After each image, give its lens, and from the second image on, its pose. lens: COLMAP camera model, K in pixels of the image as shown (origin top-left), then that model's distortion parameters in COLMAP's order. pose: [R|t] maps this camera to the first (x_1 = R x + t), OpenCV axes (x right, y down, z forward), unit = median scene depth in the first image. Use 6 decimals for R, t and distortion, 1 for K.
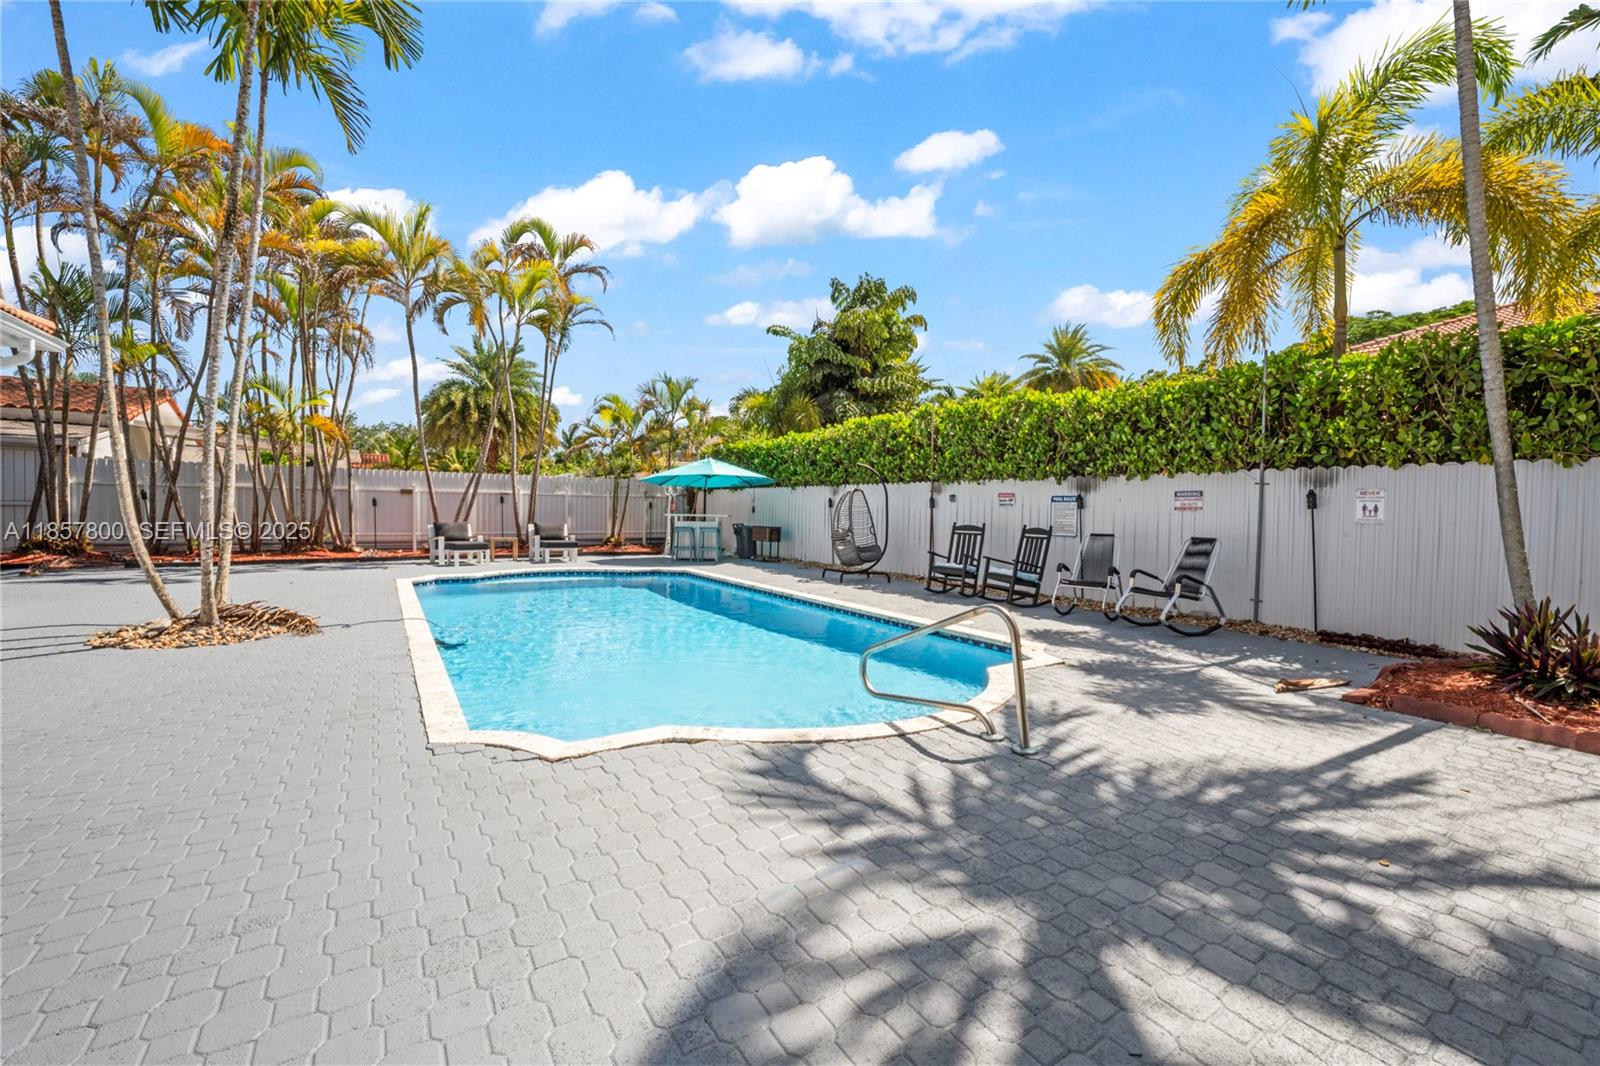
lens RADIAL K [[672.7, 0, 791.1], [0, 672.7, 511.6], [0, 0, 1]] dist [-0.024718, 0.000016]
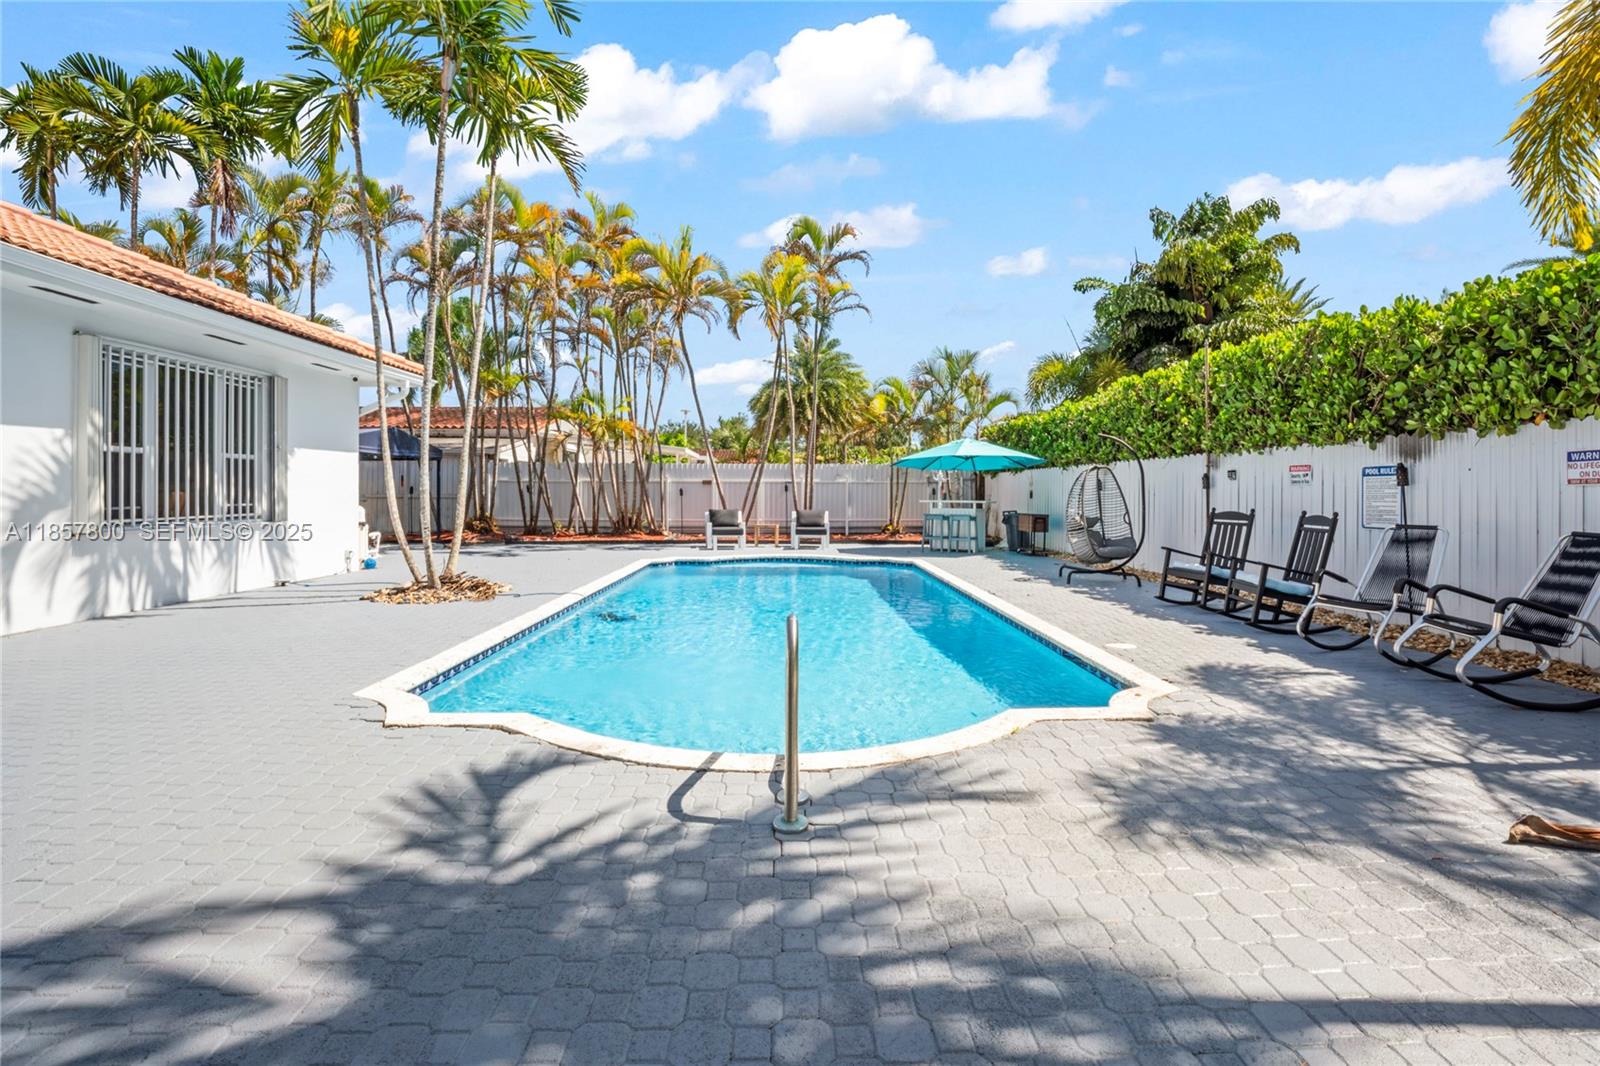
lens RADIAL K [[698.6, 0, 794.8], [0, 698.6, 479.6], [0, 0, 1]] dist [-0.025897, 0.000172]
pose [[0.847622, -0.024244, -0.530047, 0.213395], [0.009145, 0.999475, -0.031092, 0.003794], [0.530522, 0.021507, 0.847398, 0.104142]]
